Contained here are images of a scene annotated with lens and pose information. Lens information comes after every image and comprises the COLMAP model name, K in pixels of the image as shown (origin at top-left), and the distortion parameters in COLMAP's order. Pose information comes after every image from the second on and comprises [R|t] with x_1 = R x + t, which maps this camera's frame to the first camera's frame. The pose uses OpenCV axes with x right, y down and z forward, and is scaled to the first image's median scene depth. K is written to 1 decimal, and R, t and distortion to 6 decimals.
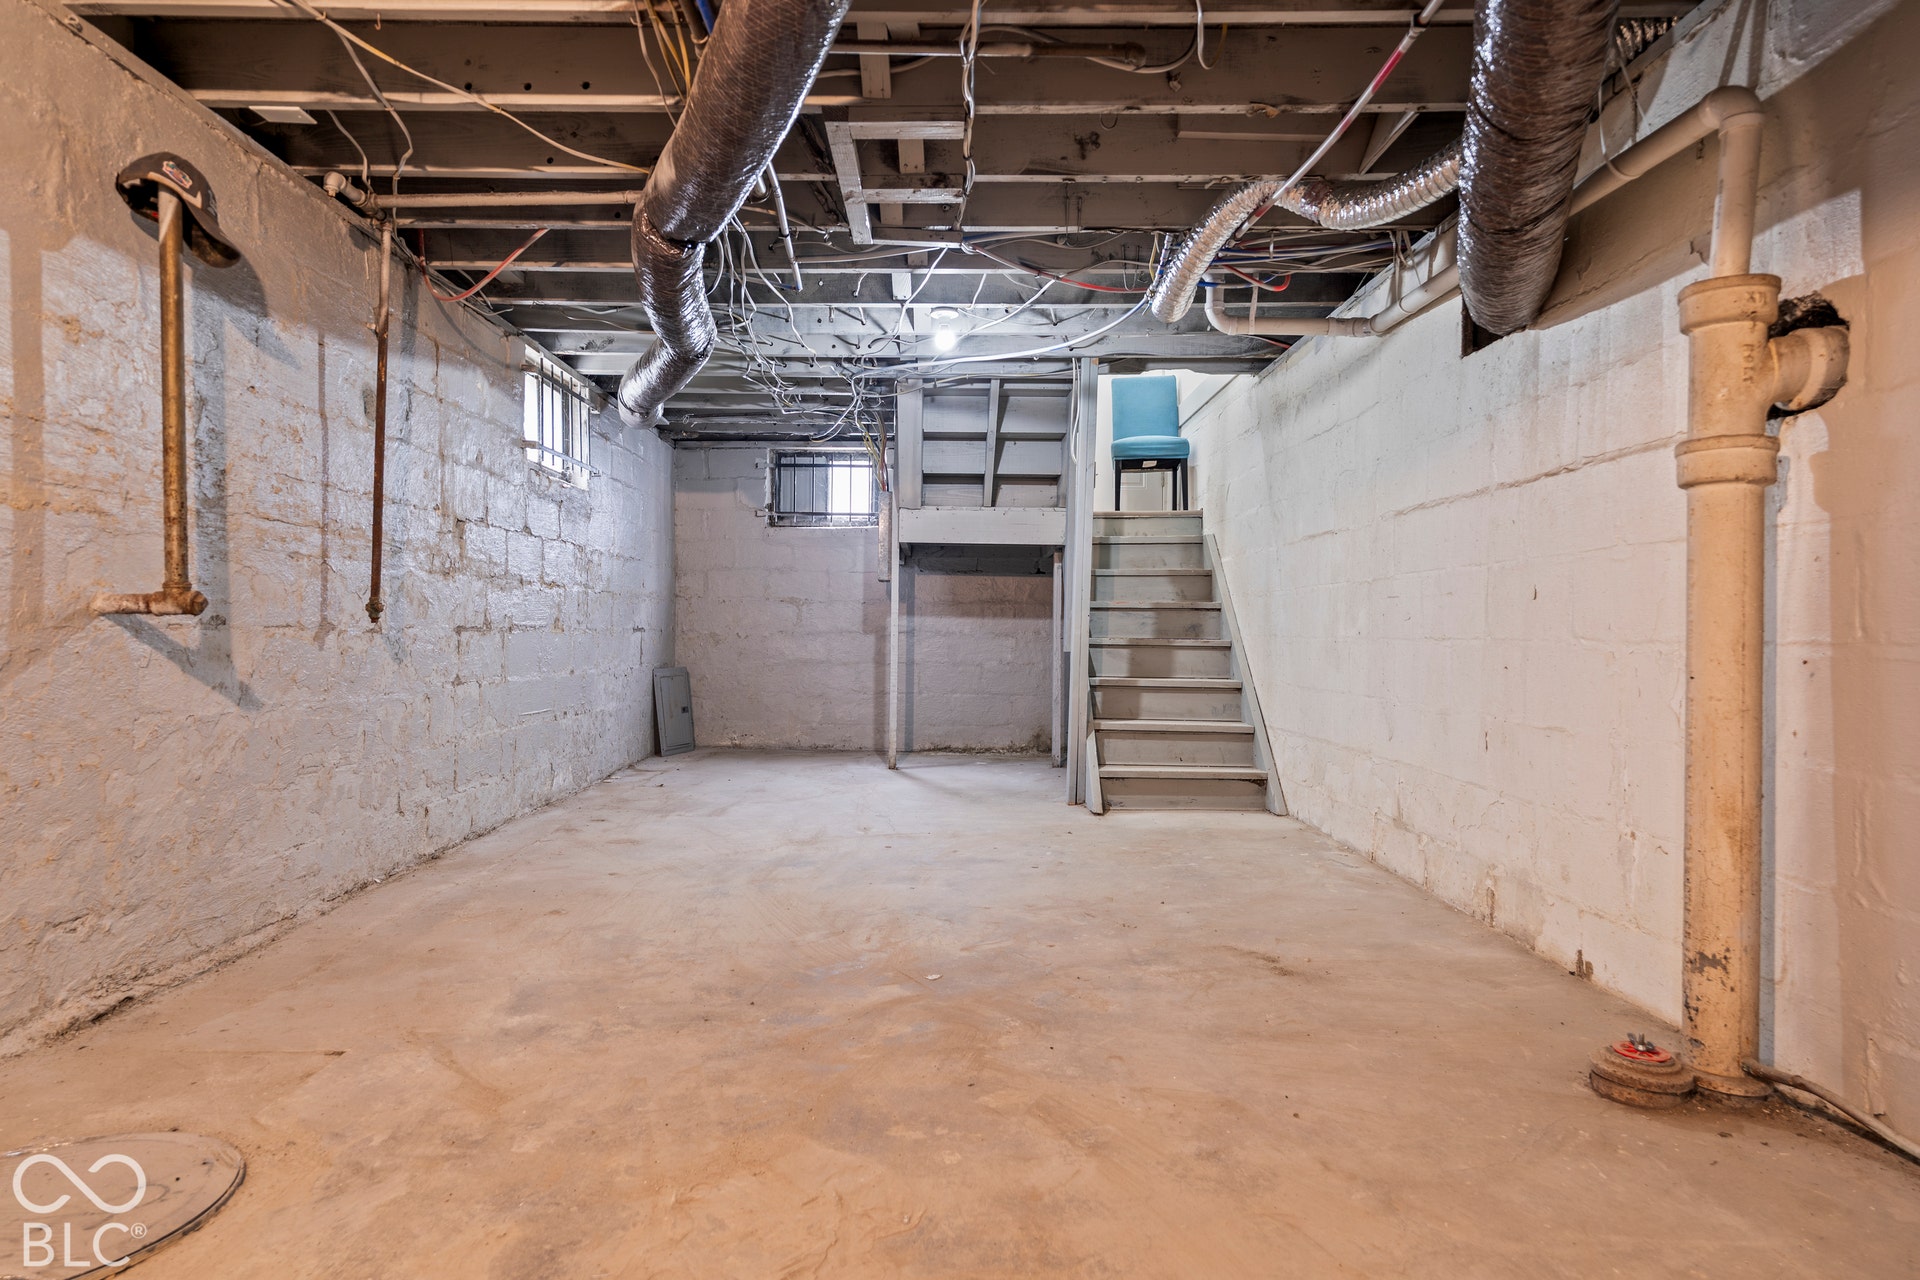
lens RADIAL K [[851.3, 0, 968.0], [0, 851.3, 608.9], [0, 0, 1]] dist [-0.001318, -0.000233]
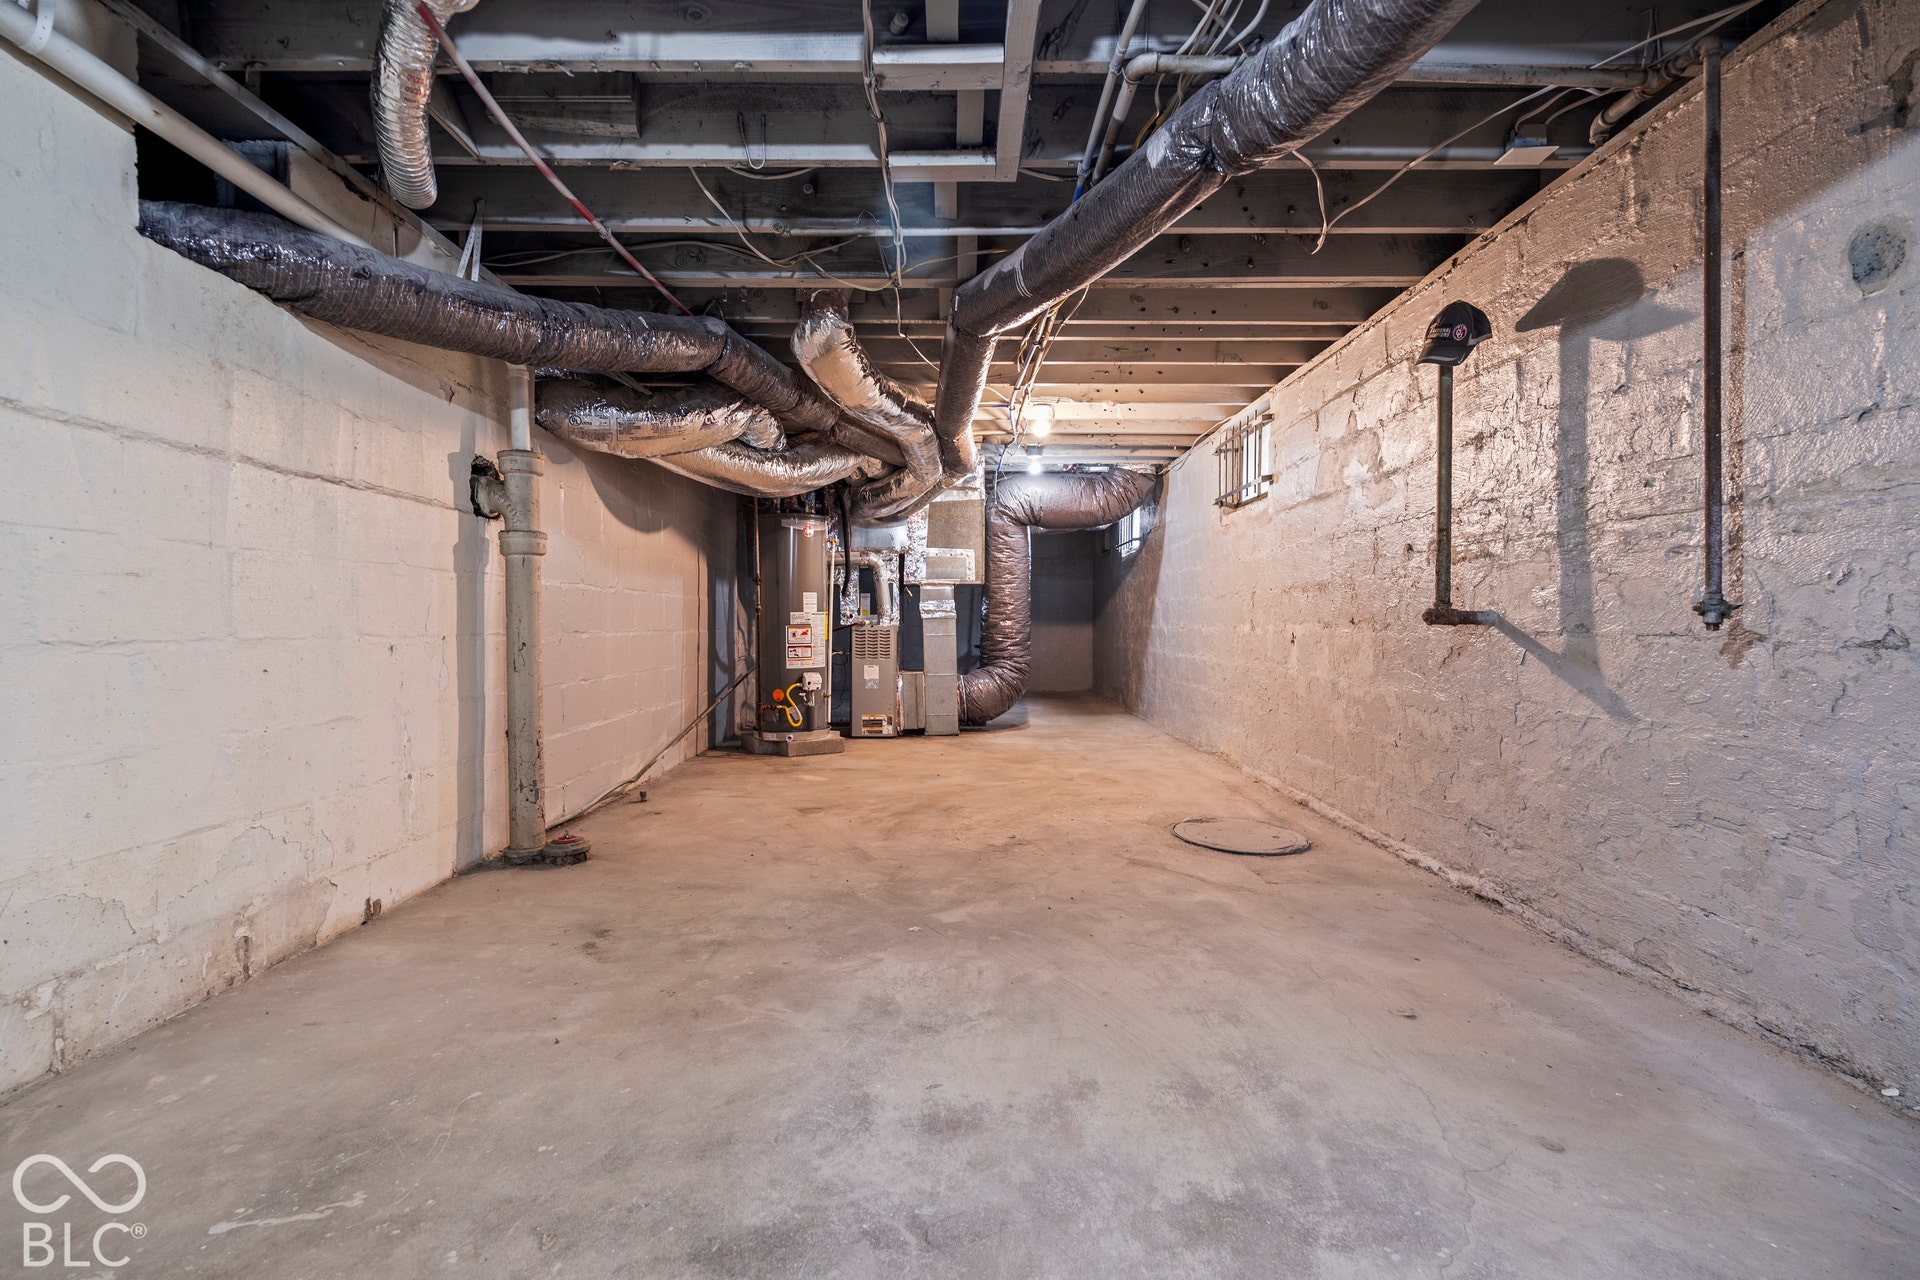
lens RADIAL K [[847.6, 0, 994.2], [0, 847.6, 639.0], [0, 0, 1]] dist [0.000869, 0.000013]
pose [[-0.999892, -0.007459, -0.012639, -0.125614], [-0.007366, 0.999946, -0.007325, 0.039391], [0.012693, -0.007231, -0.999893, 2.039149]]
